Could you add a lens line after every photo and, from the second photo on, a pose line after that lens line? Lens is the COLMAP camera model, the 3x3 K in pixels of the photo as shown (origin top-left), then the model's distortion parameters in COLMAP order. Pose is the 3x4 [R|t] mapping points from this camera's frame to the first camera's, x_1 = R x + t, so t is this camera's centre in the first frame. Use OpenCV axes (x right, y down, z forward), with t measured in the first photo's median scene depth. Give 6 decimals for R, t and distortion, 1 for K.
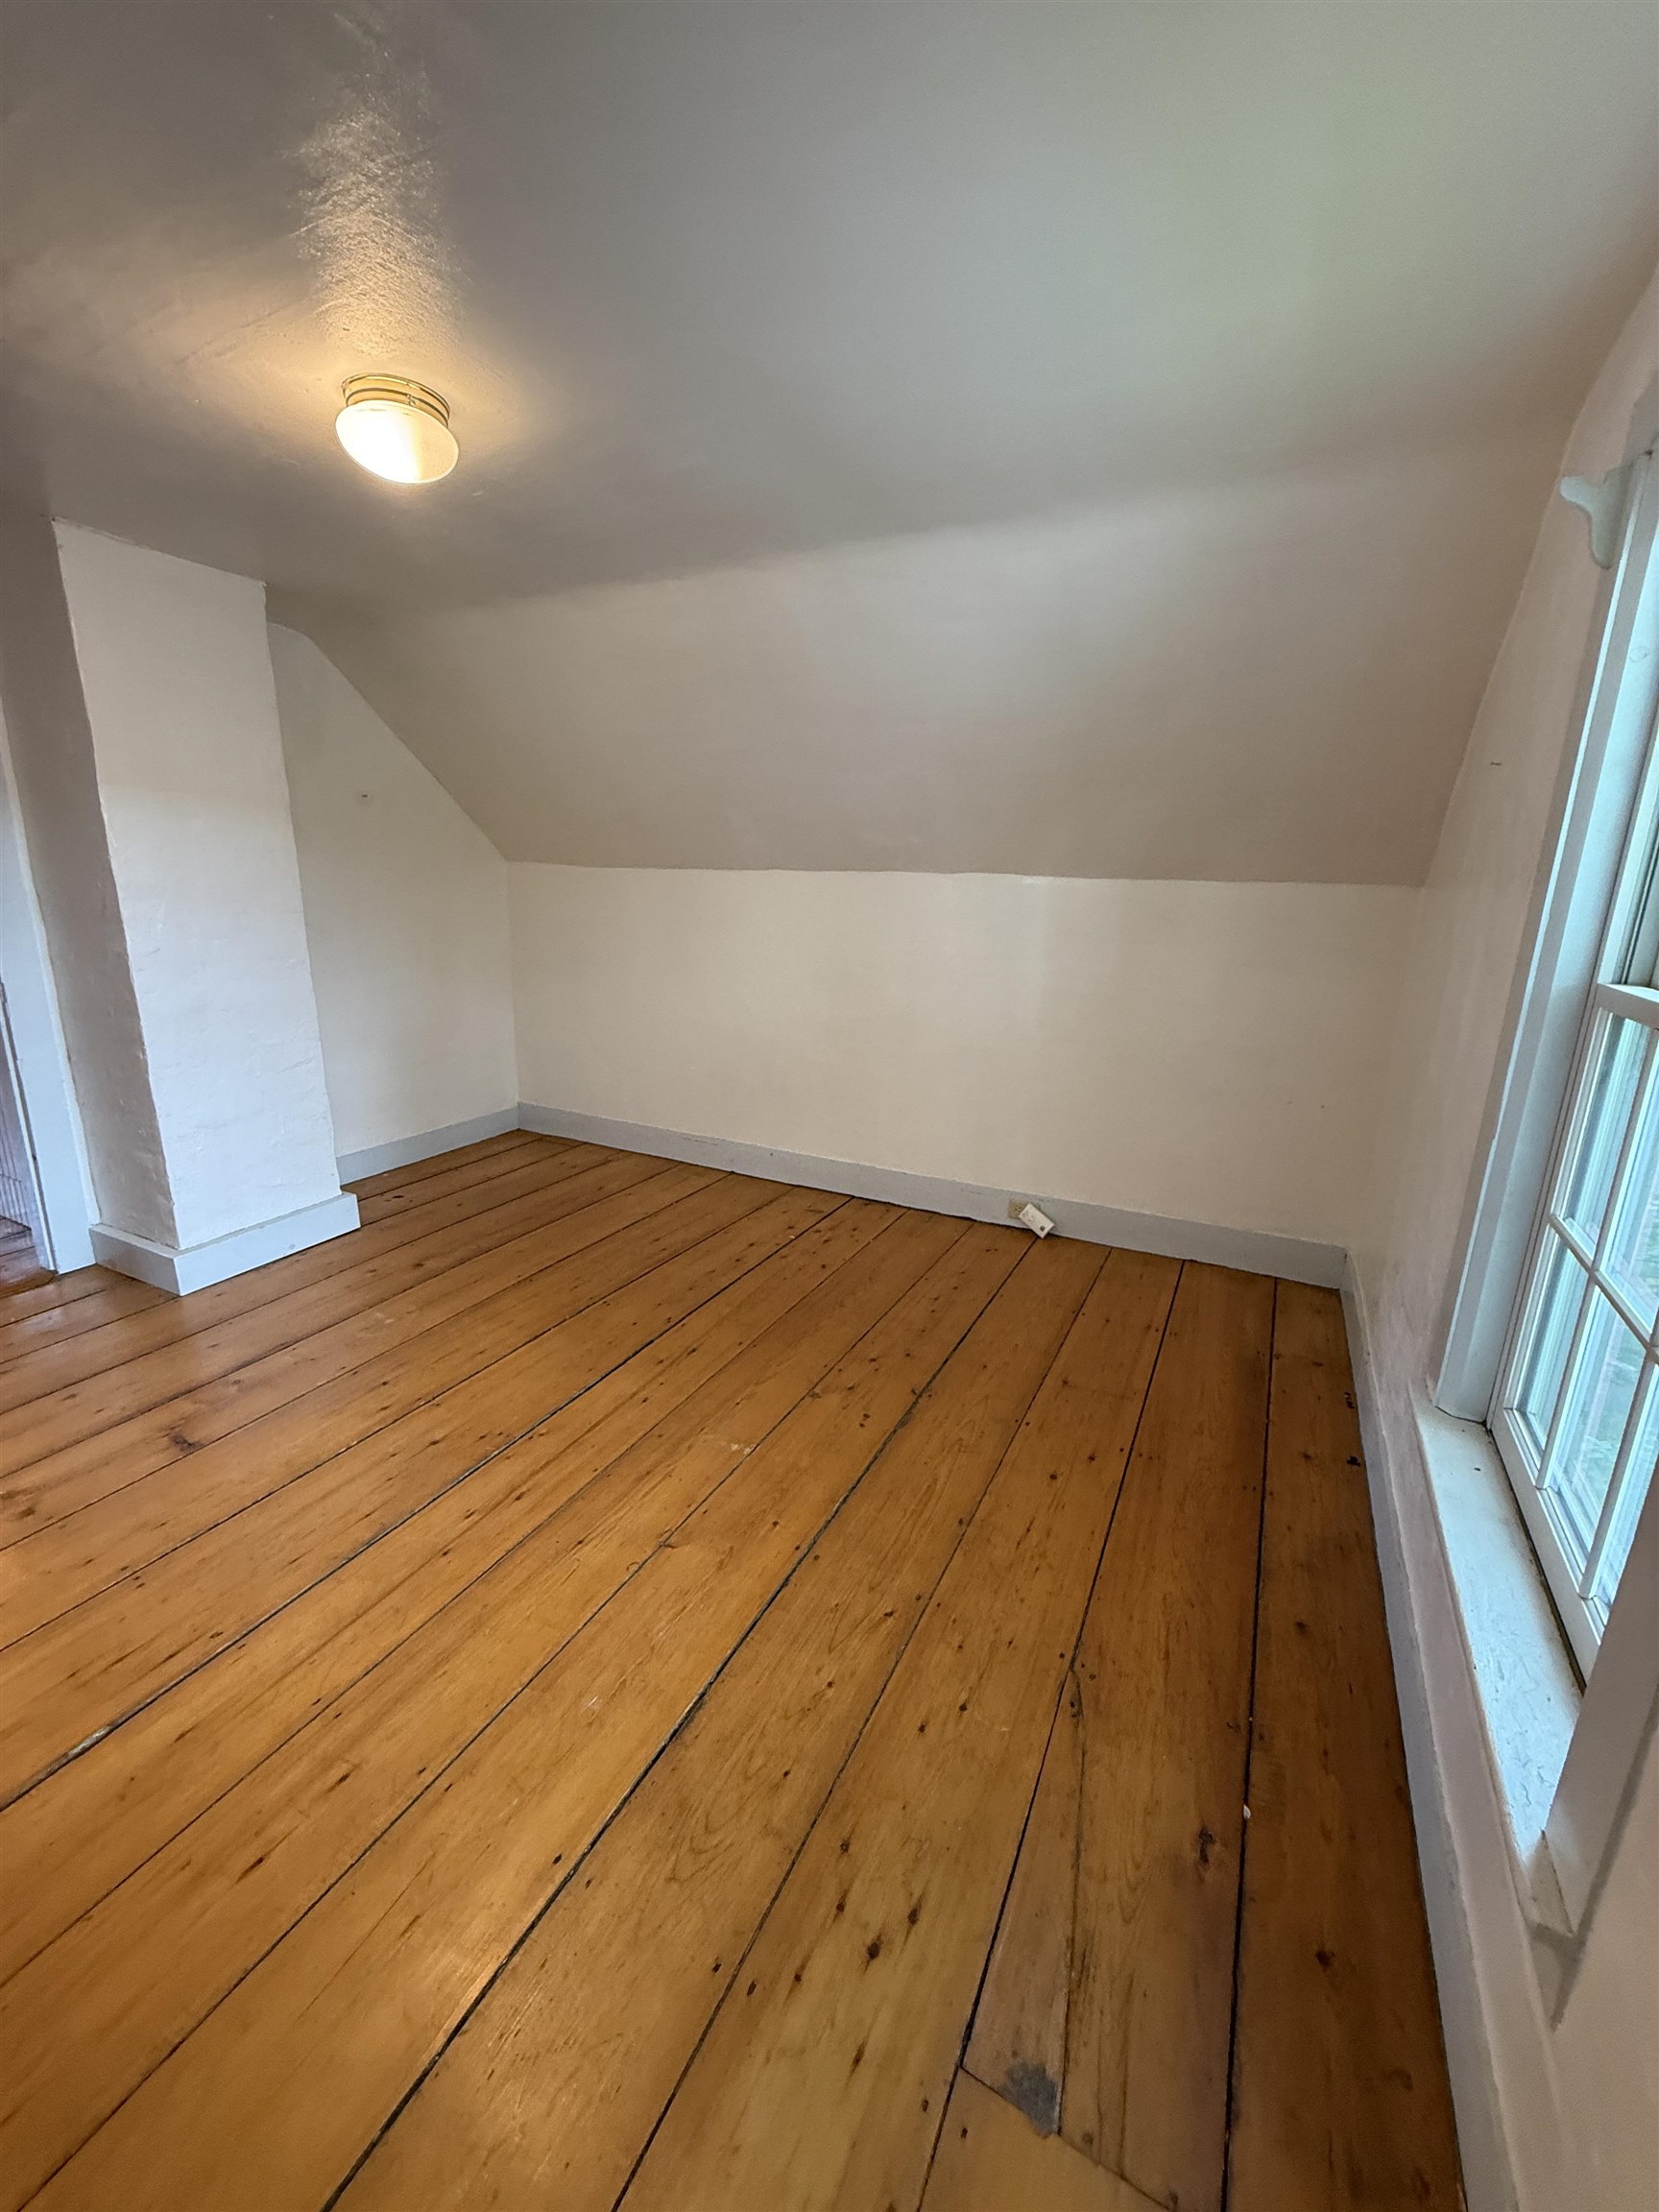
lens RADIAL K [[881.6, 0, 829.5], [0, 881.6, 1106.0], [0, 0, 1]] dist [0.001139, -0.000333]
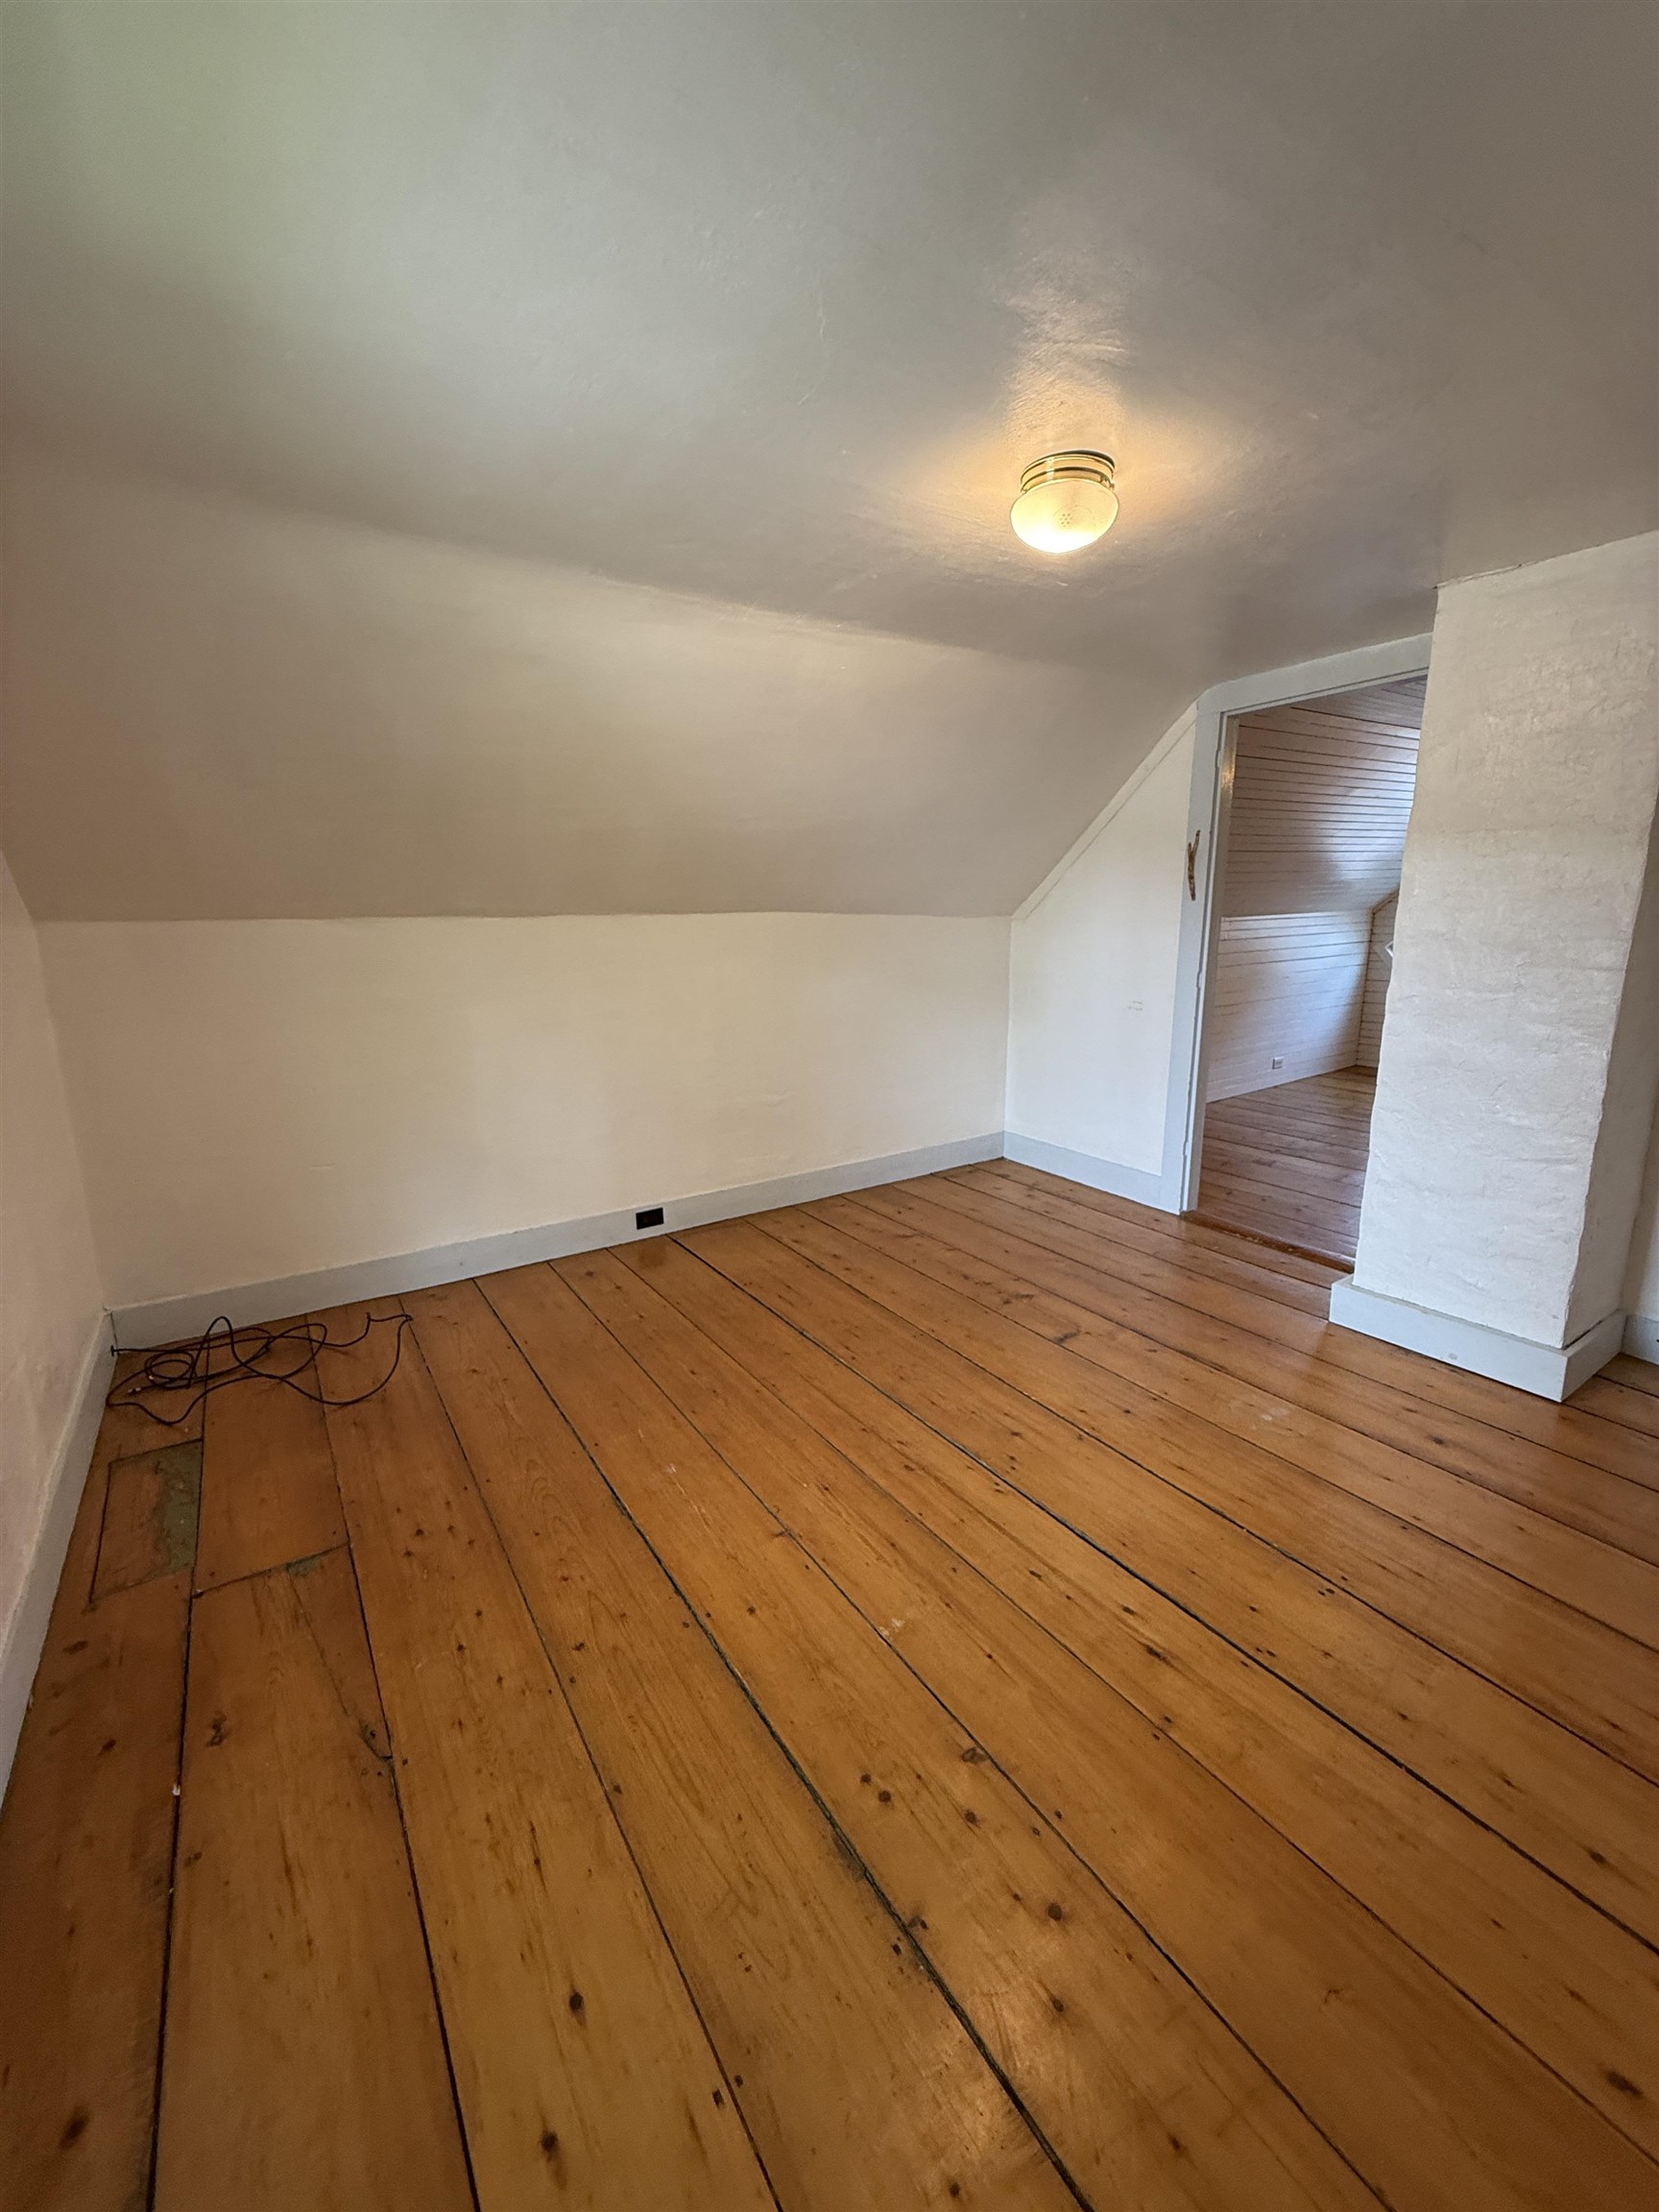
lens RADIAL K [[881.6, 0, 829.5], [0, 881.6, 1106.0], [0, 0, 1]] dist [0.001139, -0.000333]
pose [[-0.491628, 0.171839, -0.853682, 0.596711], [-0.221336, 0.923482, 0.313355, -0.320820], [0.842207, 0.343005, -0.415975, 1.276991]]
